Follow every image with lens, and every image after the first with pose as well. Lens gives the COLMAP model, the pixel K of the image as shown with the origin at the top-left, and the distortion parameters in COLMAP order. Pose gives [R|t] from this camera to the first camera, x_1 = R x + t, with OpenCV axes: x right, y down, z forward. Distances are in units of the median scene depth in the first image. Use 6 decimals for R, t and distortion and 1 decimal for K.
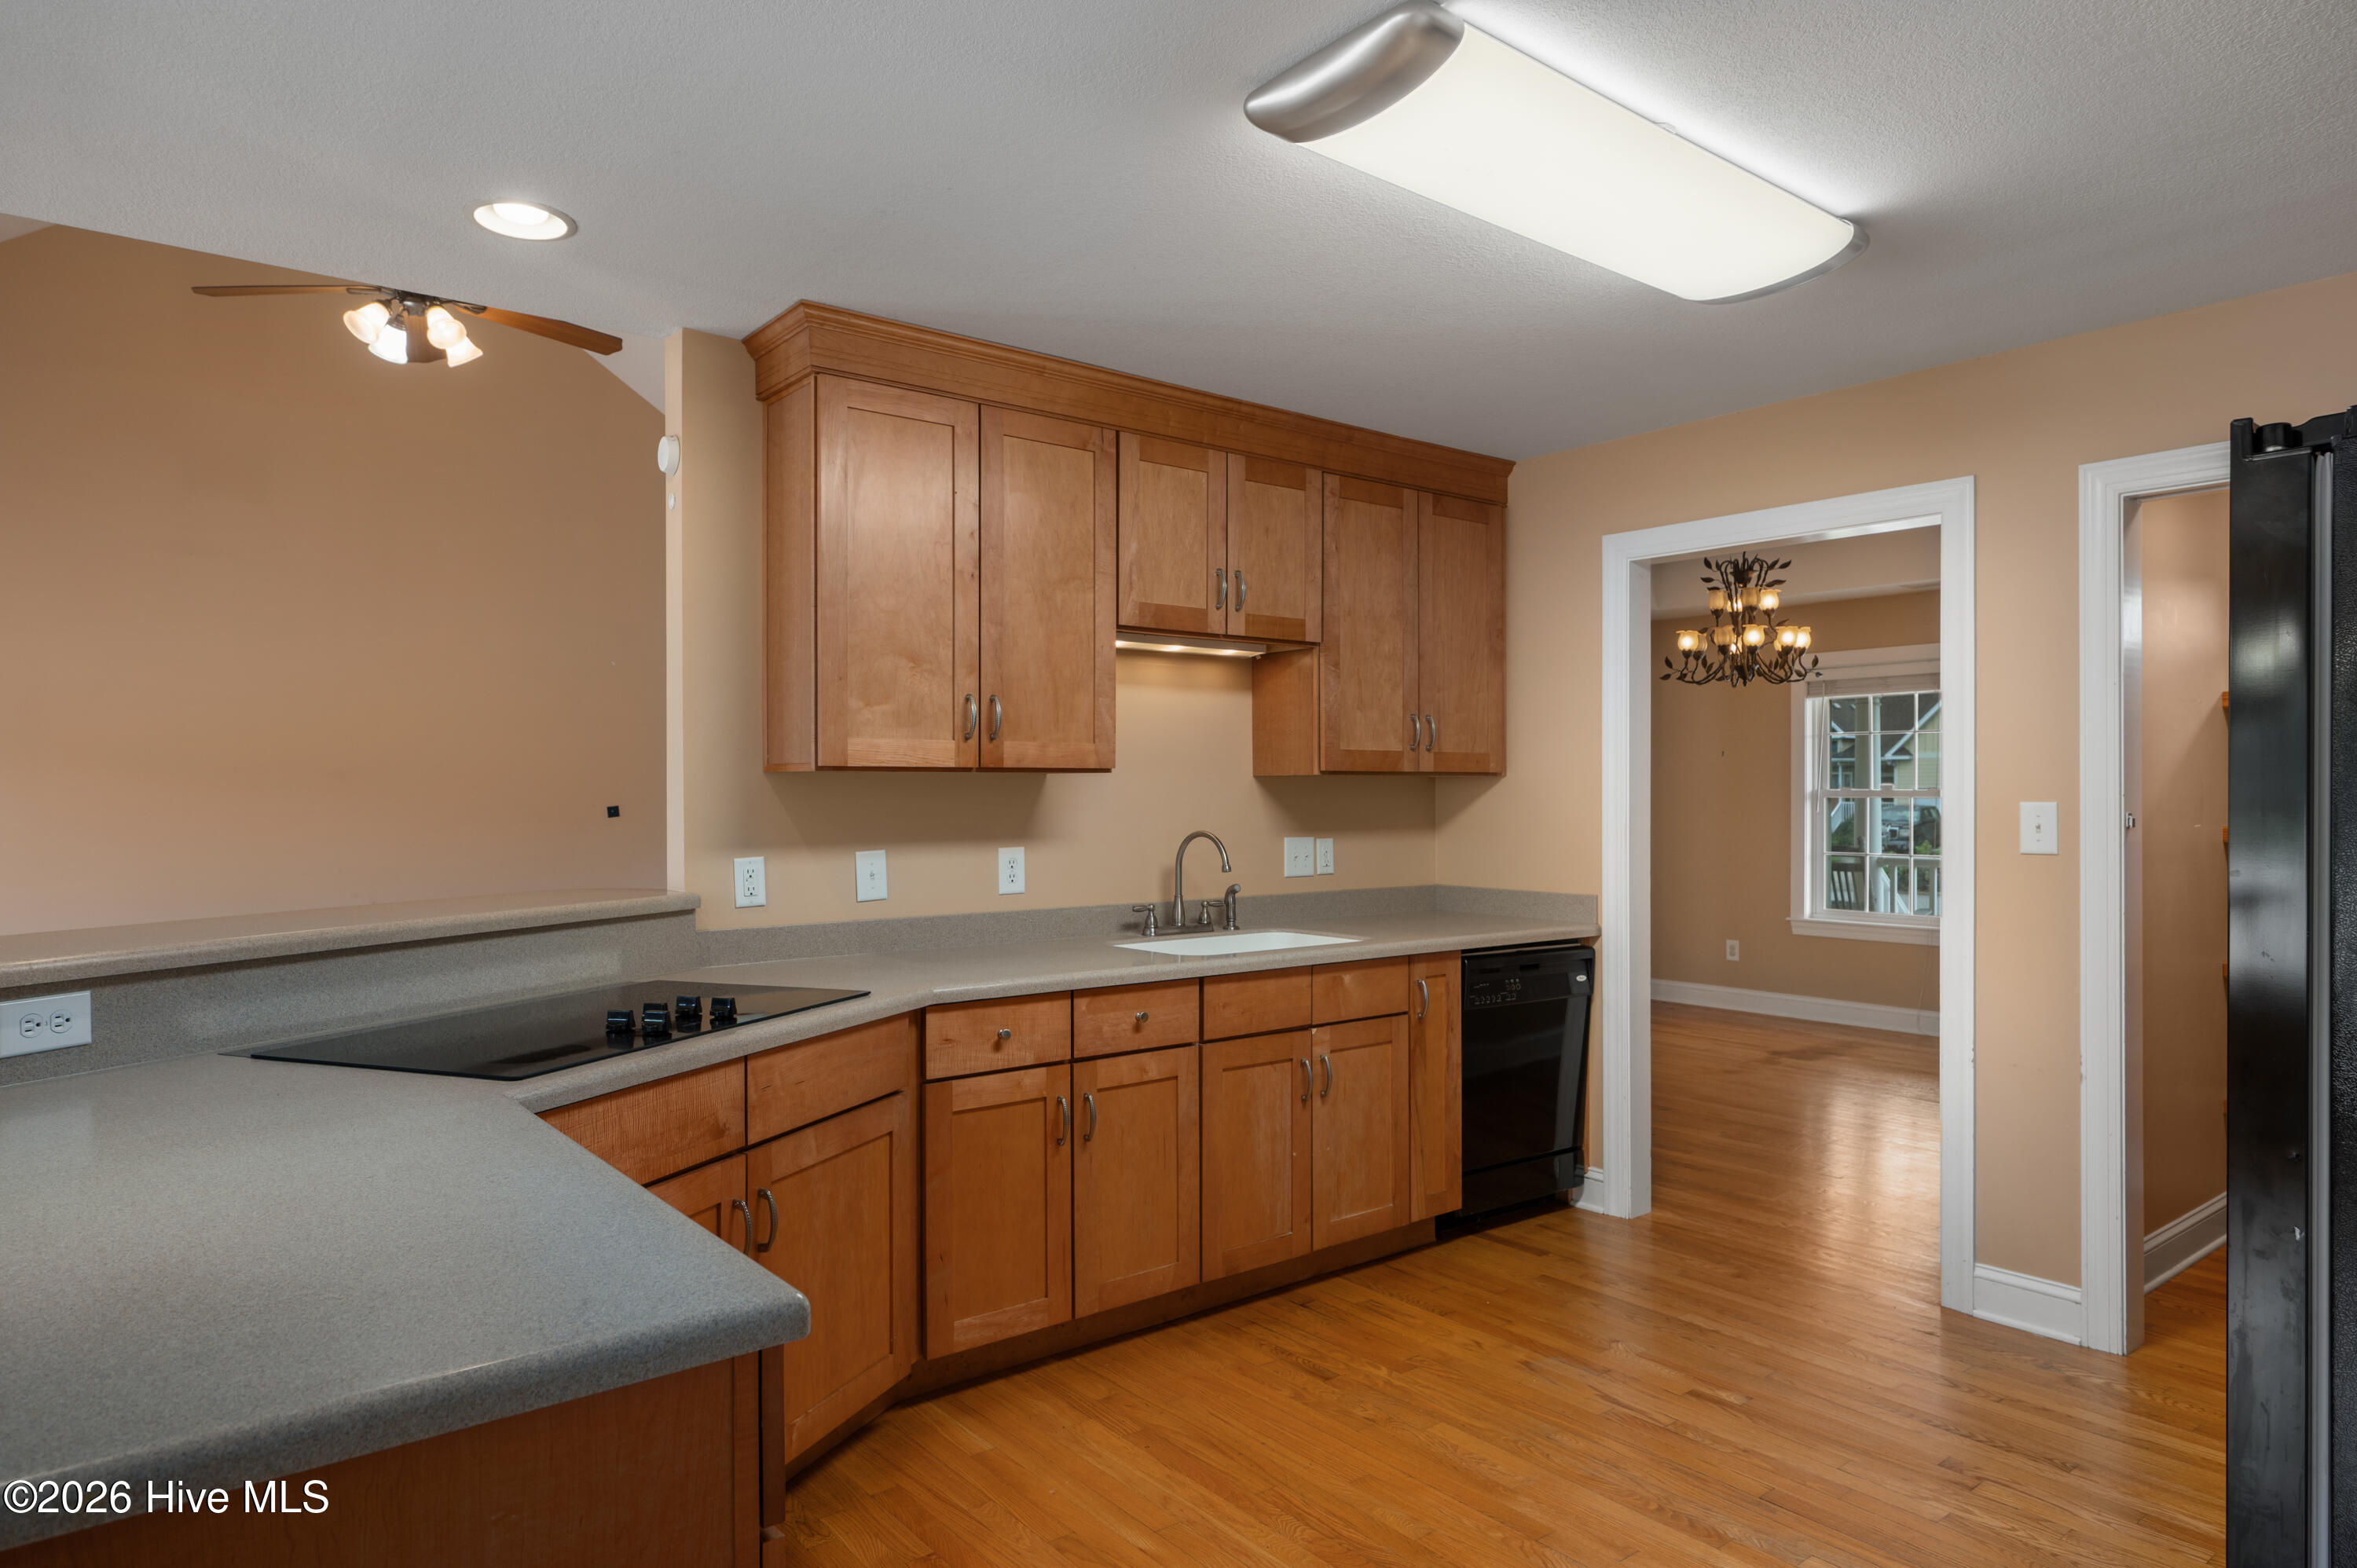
lens RADIAL K [[1386.7, 0, 1203.7], [0, 1386.7, 797.5], [0, 0, 1]] dist [-0.000463, 0.000378]
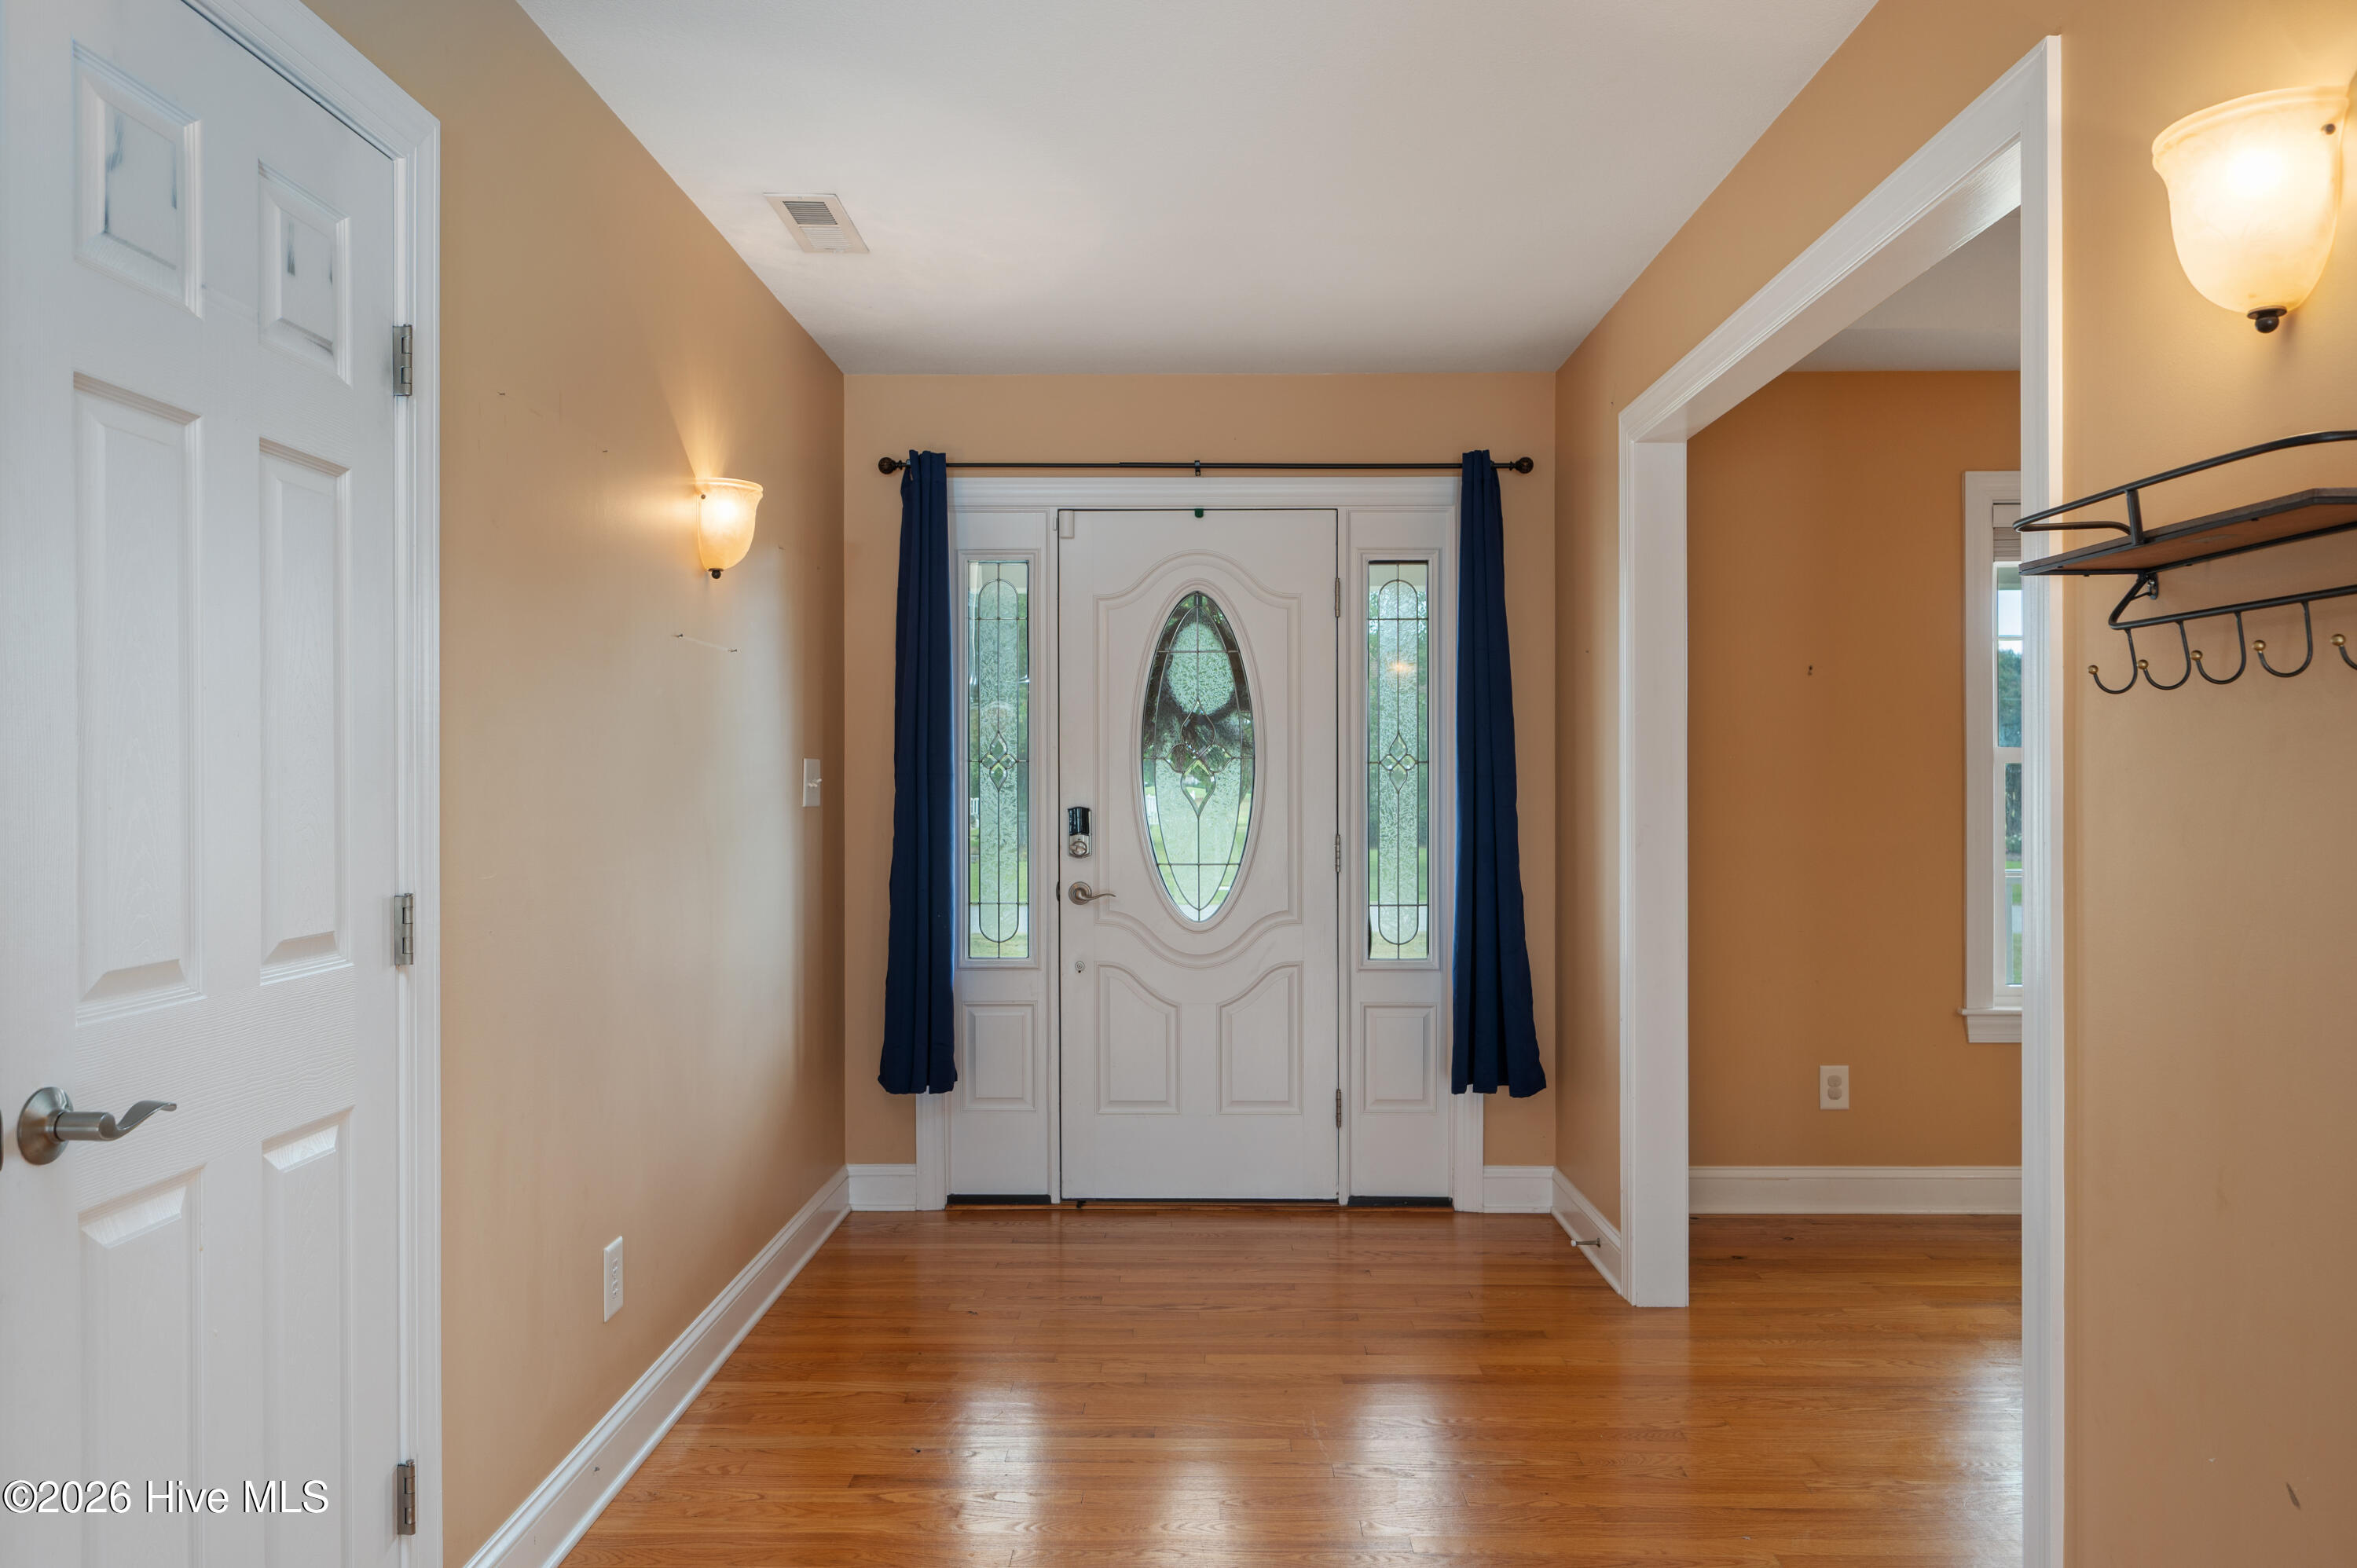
lens RADIAL K [[1544.7, 0, 1177.9], [0, 1544.7, 786.4], [0, 0, 1]] dist [-0.012754, -0.000006]
pose [[0.625628, -0.000254, 0.780122, -0.362949], [0.003675, 0.999990, -0.002622, 0.015650], [-0.780113, 0.004507, 0.625623, 1.763150]]
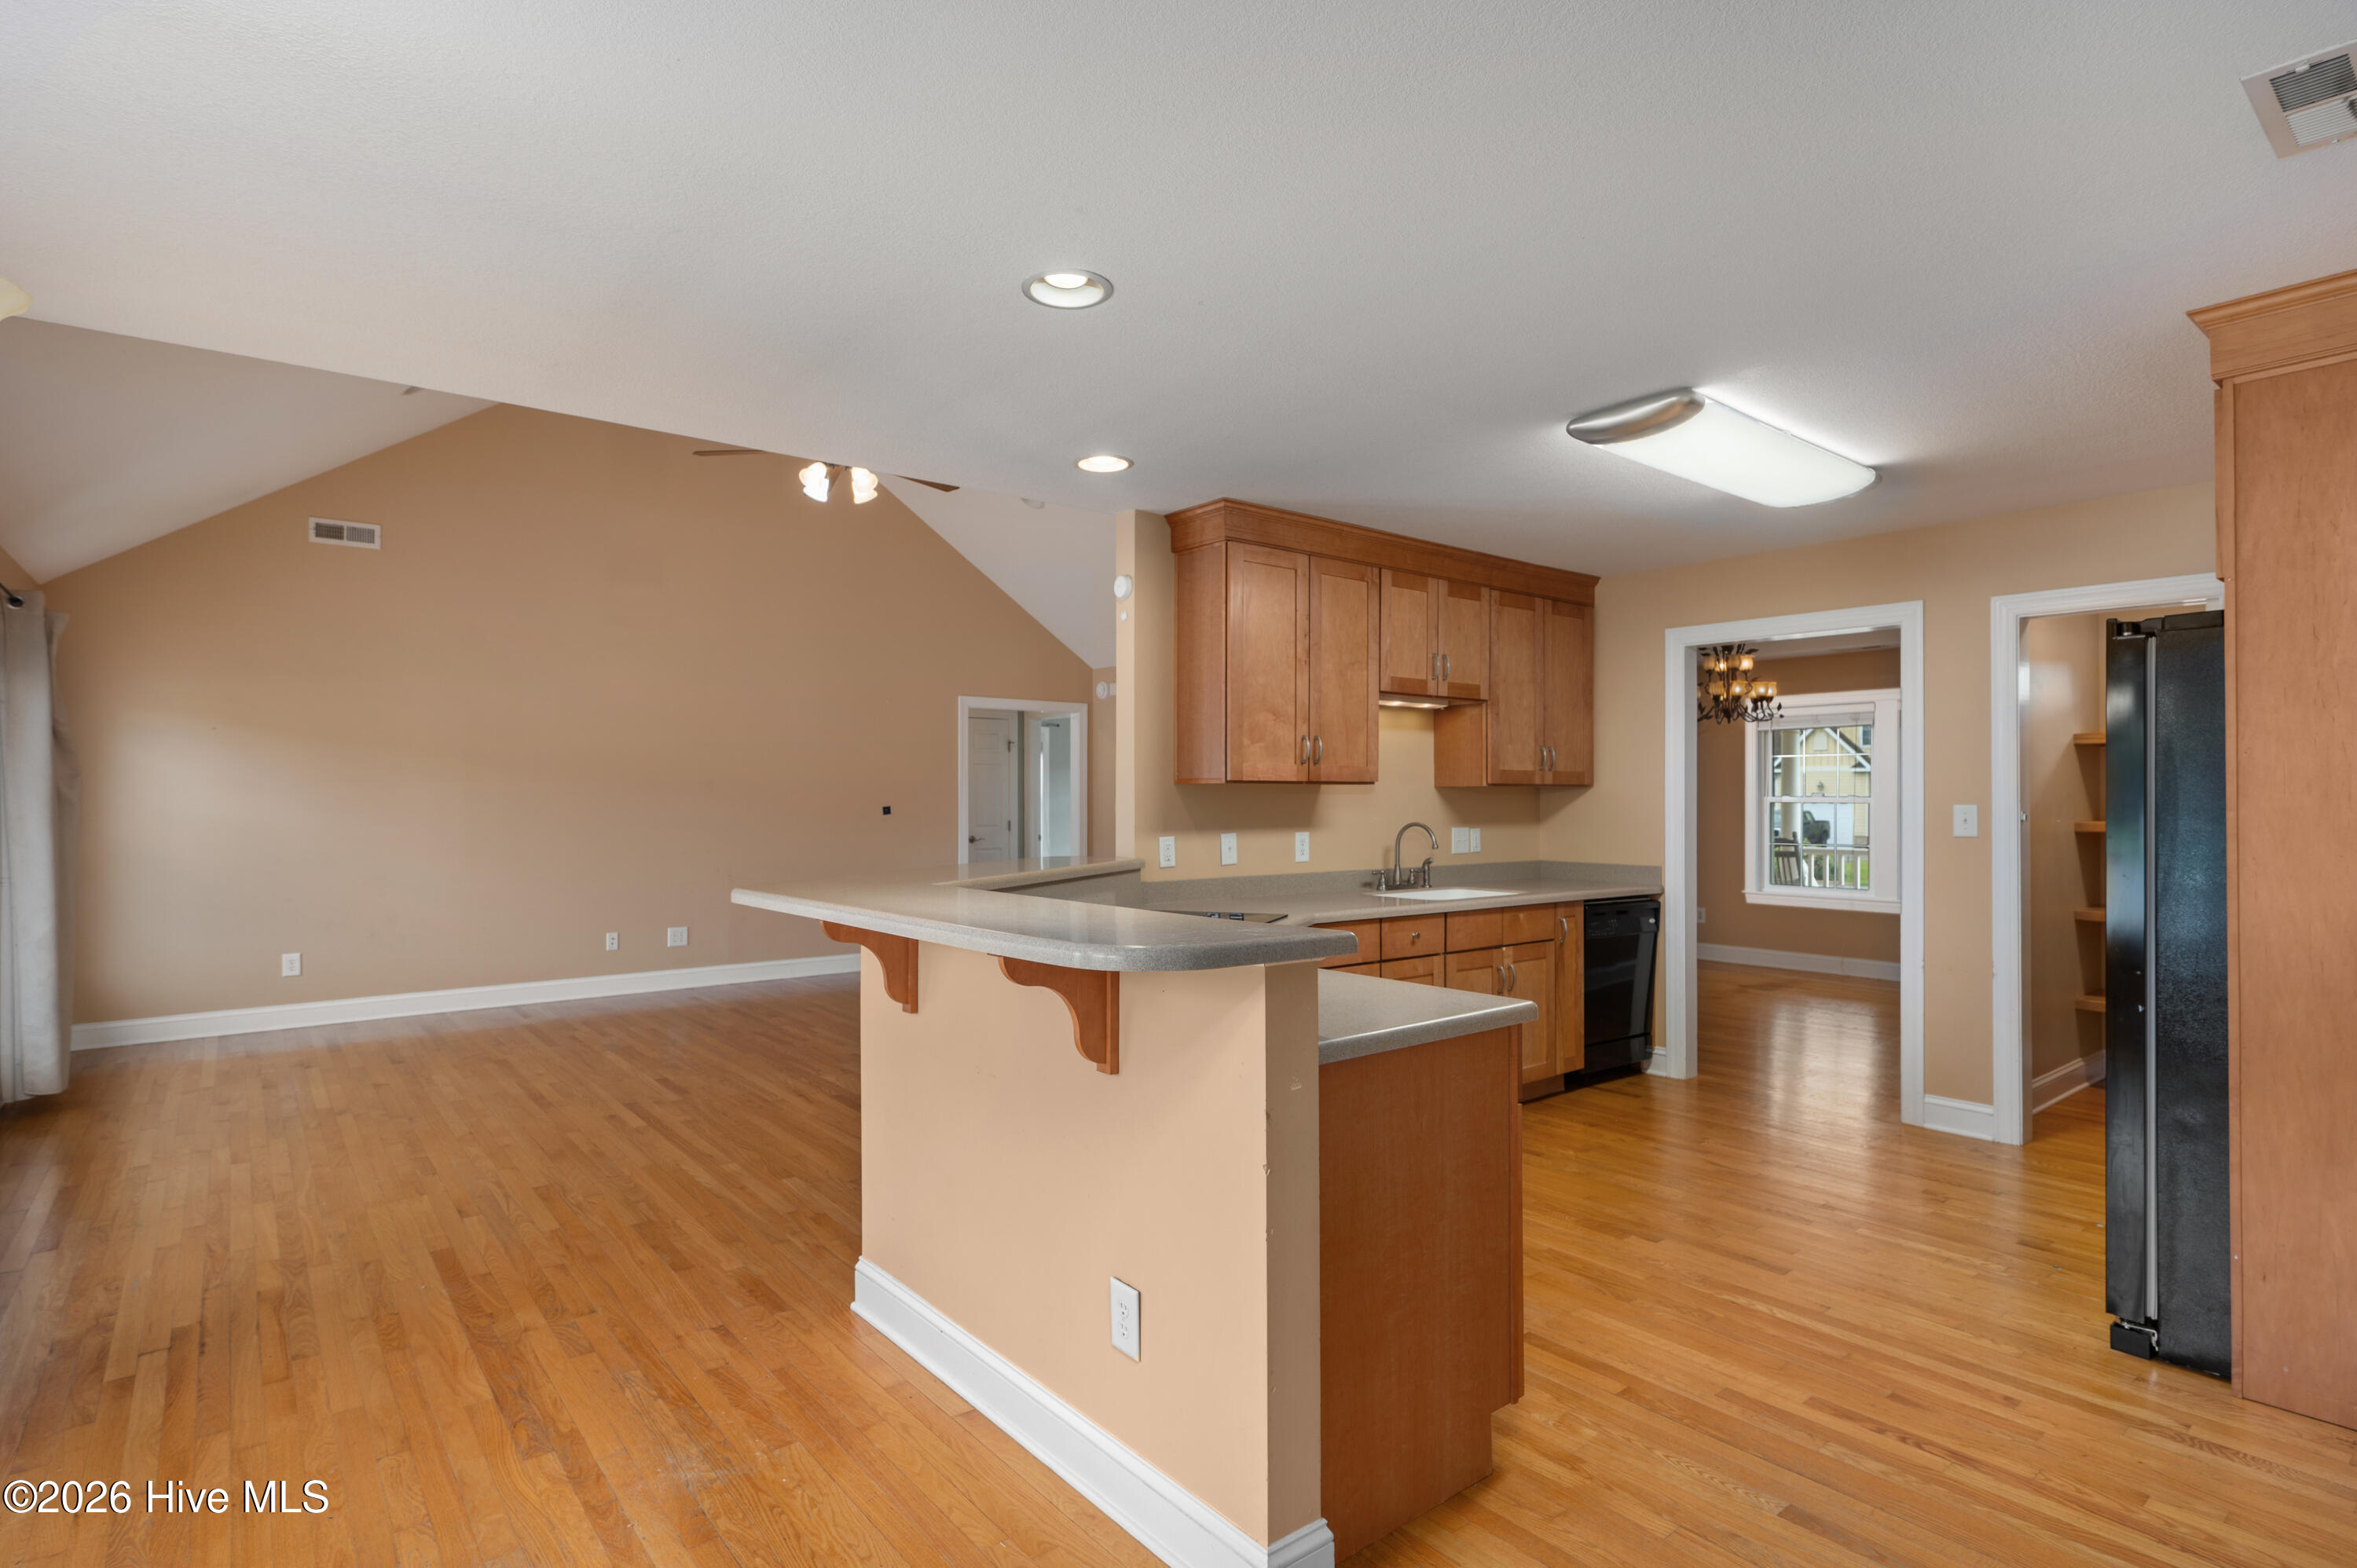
lens RADIAL K [[1171.1, 0, 1194.0], [0, 1171.1, 793.3], [0, 0, 1]] dist [0.001065, 0.000482]
pose [[0.999970, 0.003127, 0.007057, -0.248043], [-0.003069, 0.999962, -0.008138, 0.003168], [-0.007082, 0.008116, 0.999942, -0.289502]]
